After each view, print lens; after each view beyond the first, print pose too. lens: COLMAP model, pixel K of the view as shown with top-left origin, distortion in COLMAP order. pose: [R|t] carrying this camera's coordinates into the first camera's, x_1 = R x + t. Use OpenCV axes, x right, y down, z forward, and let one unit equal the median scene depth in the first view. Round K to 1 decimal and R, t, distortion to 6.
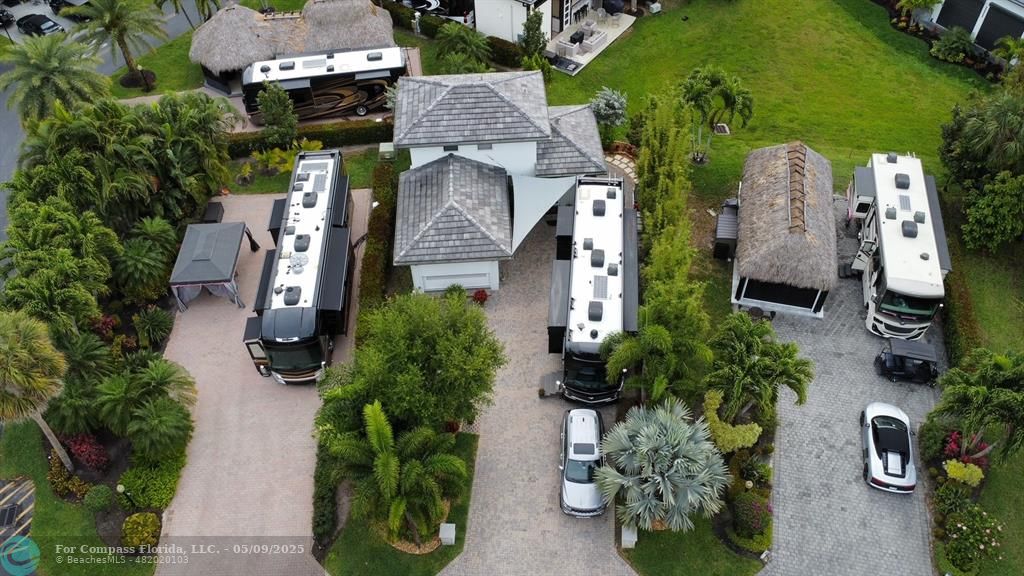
lens RADIAL K [[772.2, 0, 512.0], [0, 772.2, 288.0], [0, 0, 1]] dist [0.002495, -0.000893]
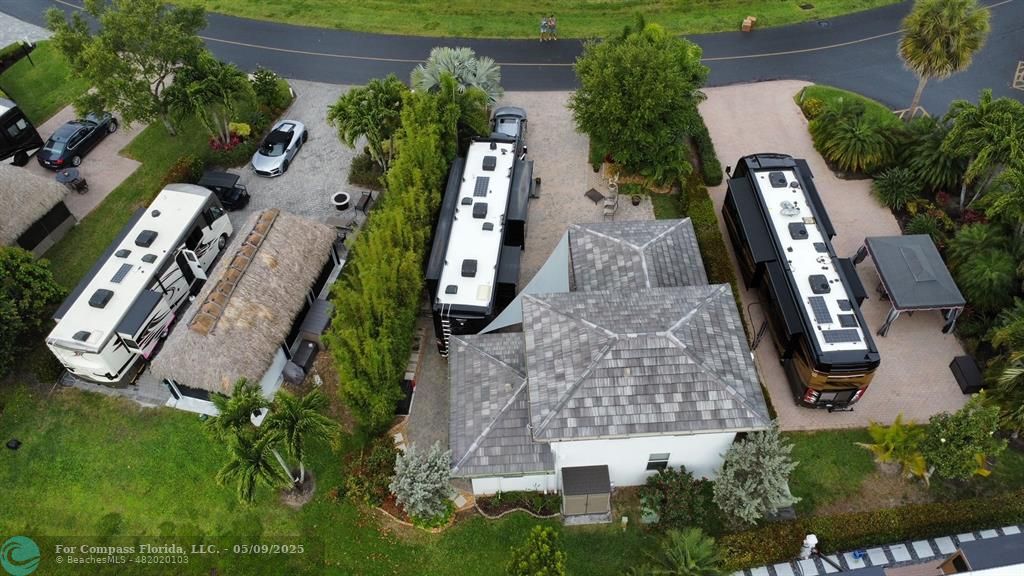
lens RADIAL K [[772.2, 0, 512.0], [0, 772.2, 288.0], [0, 0, 1]] dist [0.002495, -0.000893]
pose [[-0.998870, 0.022891, 0.041651, 0.031148], [0.038123, -0.137387, 0.989784, -1.006243], [0.028380, 0.990253, 0.136359, 0.948991]]
